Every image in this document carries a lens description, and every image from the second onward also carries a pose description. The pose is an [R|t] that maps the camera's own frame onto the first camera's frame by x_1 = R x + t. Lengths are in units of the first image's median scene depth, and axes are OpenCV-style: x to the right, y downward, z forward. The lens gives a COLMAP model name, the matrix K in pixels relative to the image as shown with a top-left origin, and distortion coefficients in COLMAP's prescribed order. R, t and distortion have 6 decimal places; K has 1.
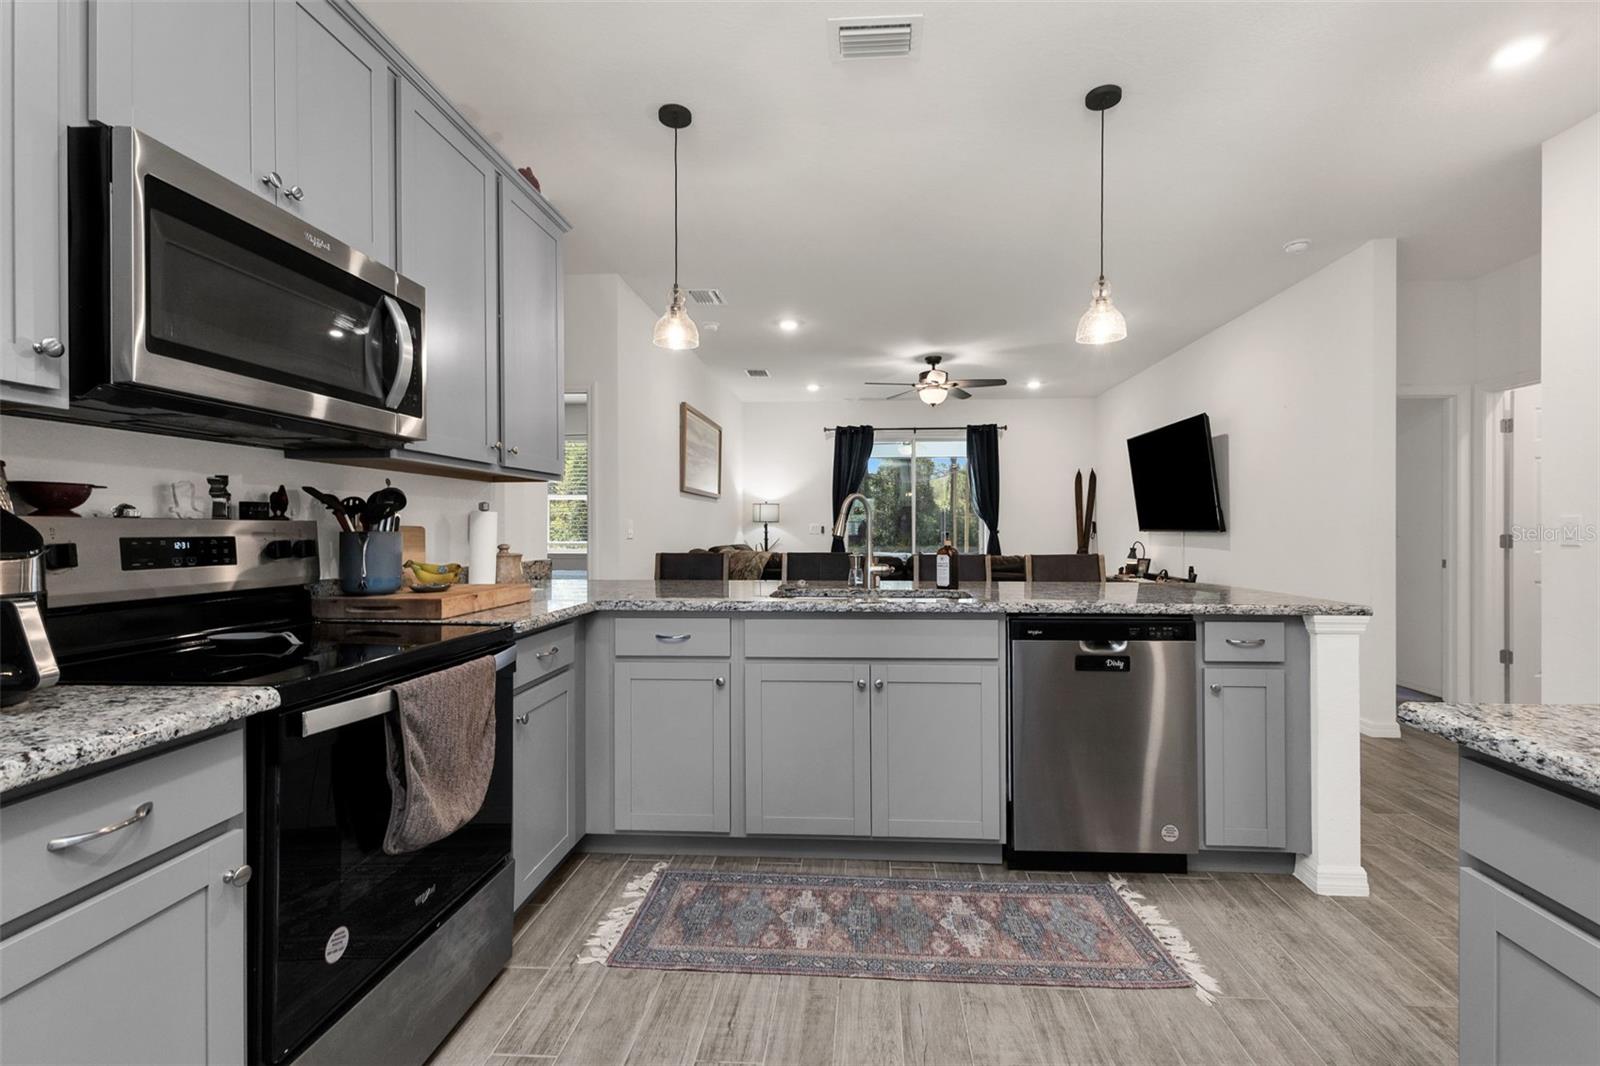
lens RADIAL K [[712.2, 0, 806.3], [0, 712.2, 528.1], [0, 0, 1]] dist [0.009428, 0.000864]
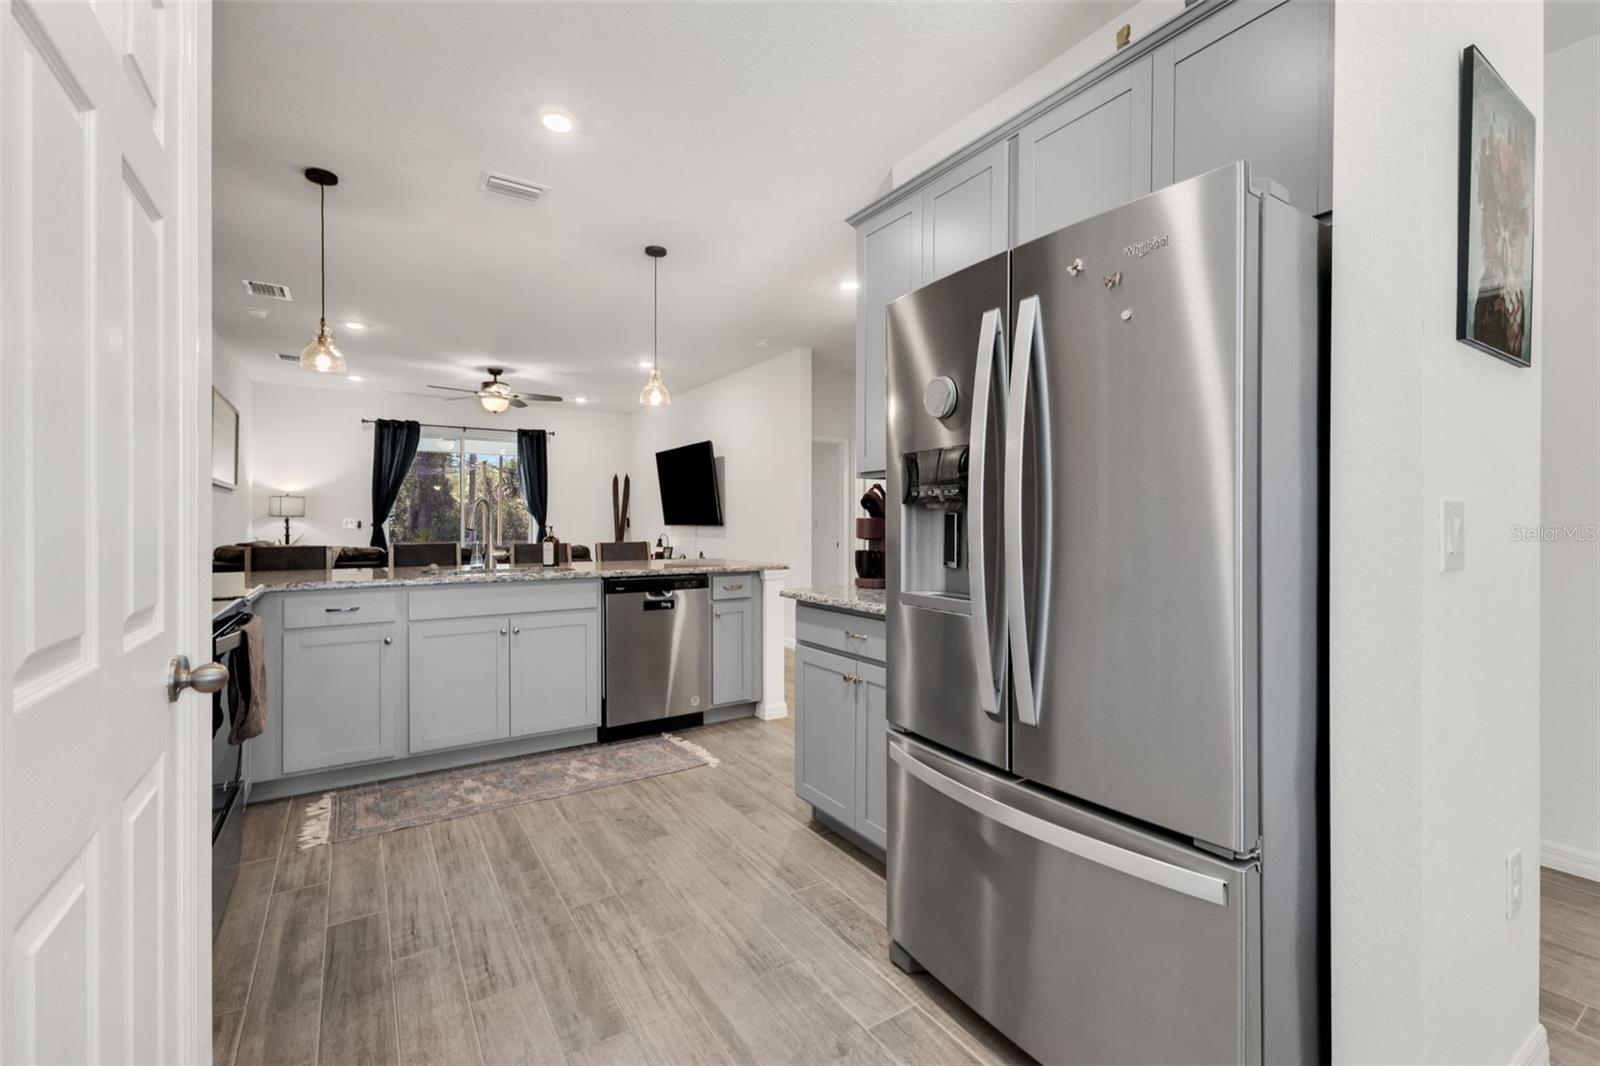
lens RADIAL K [[712.2, 0, 801.6], [0, 712.2, 526.8], [0, 0, 1]] dist [0.009428, 0.000864]
pose [[0.801533, -0.002364, 0.597946, -0.300291], [-0.000748, 0.999987, 0.004956, -0.000113], [-0.597950, -0.004420, 0.801521, -0.508414]]
